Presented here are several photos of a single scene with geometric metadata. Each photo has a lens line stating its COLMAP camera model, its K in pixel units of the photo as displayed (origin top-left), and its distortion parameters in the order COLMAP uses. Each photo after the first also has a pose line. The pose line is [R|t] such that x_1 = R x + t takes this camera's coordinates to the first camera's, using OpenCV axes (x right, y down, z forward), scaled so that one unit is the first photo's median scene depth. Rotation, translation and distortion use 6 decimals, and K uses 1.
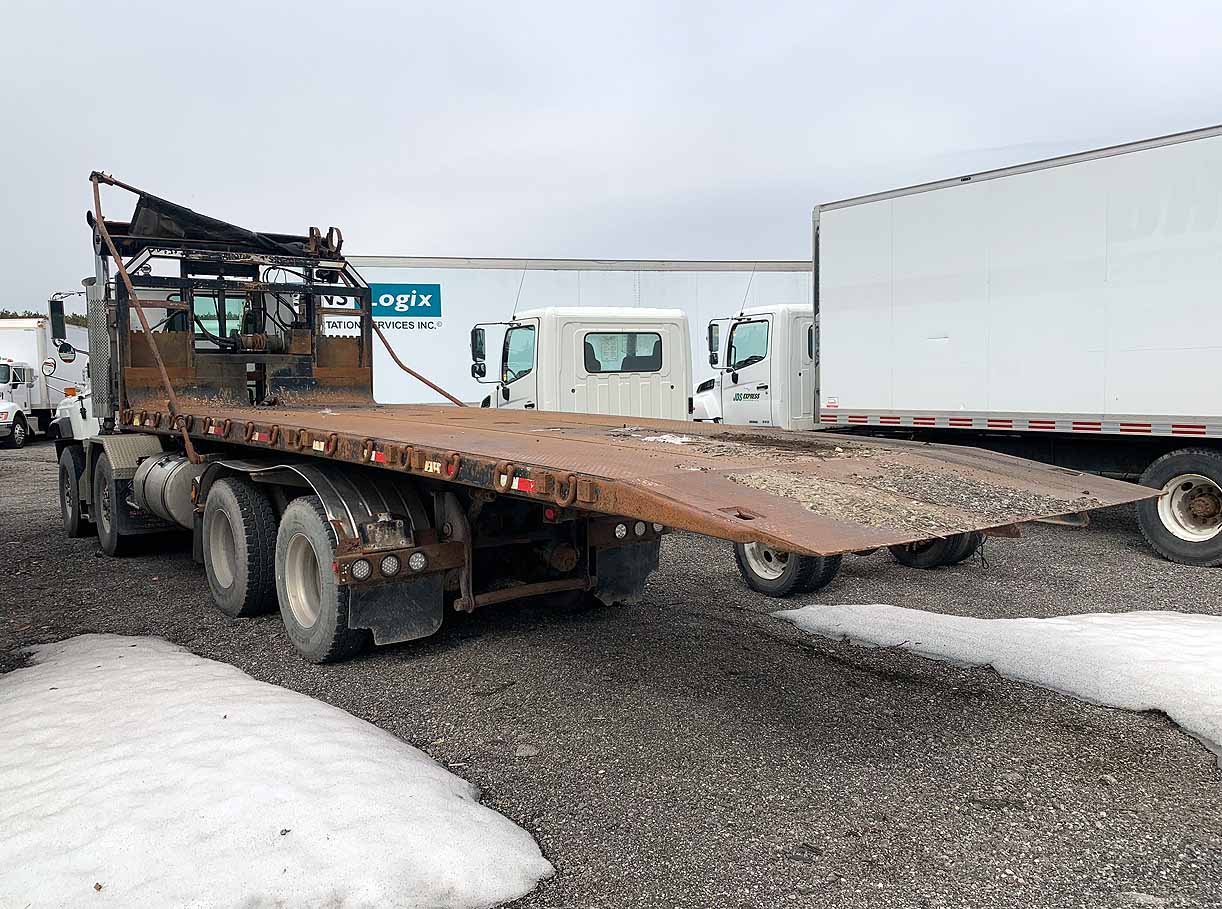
lens RADIAL K [[936.2, 0, 611.0], [0, 936.2, 454.5], [0, 0, 1]] dist [-0.001247, -0.001569]
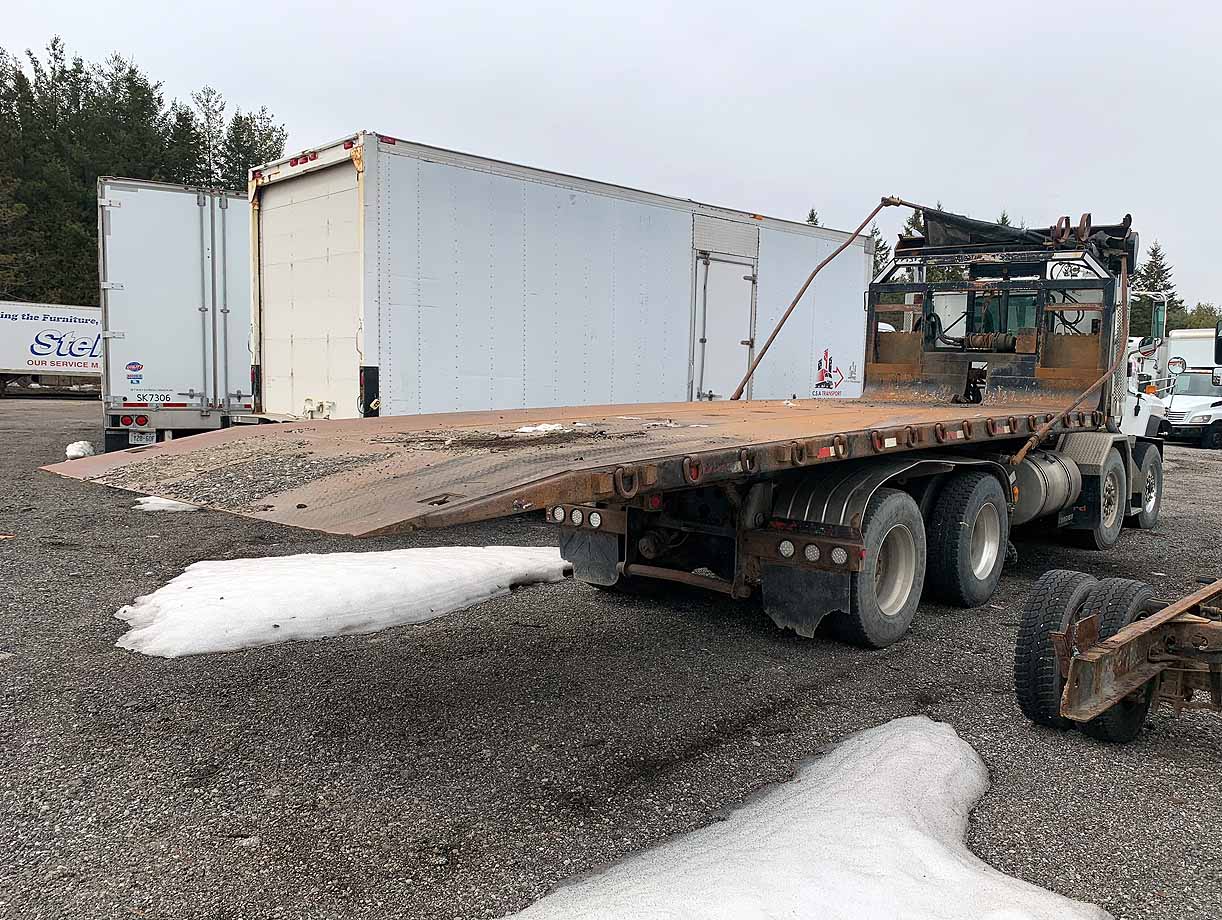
lens RADIAL K [[910.9, 0, 611.0], [0, 910.9, 460.0], [0, 0, 1]] dist [0.004204, -0.052792]
pose [[0.271924, 0.109801, -0.956034, 0.449718], [-0.111792, 0.990347, 0.081945, -0.028645], [0.955803, 0.084595, 0.281574, 0.350246]]
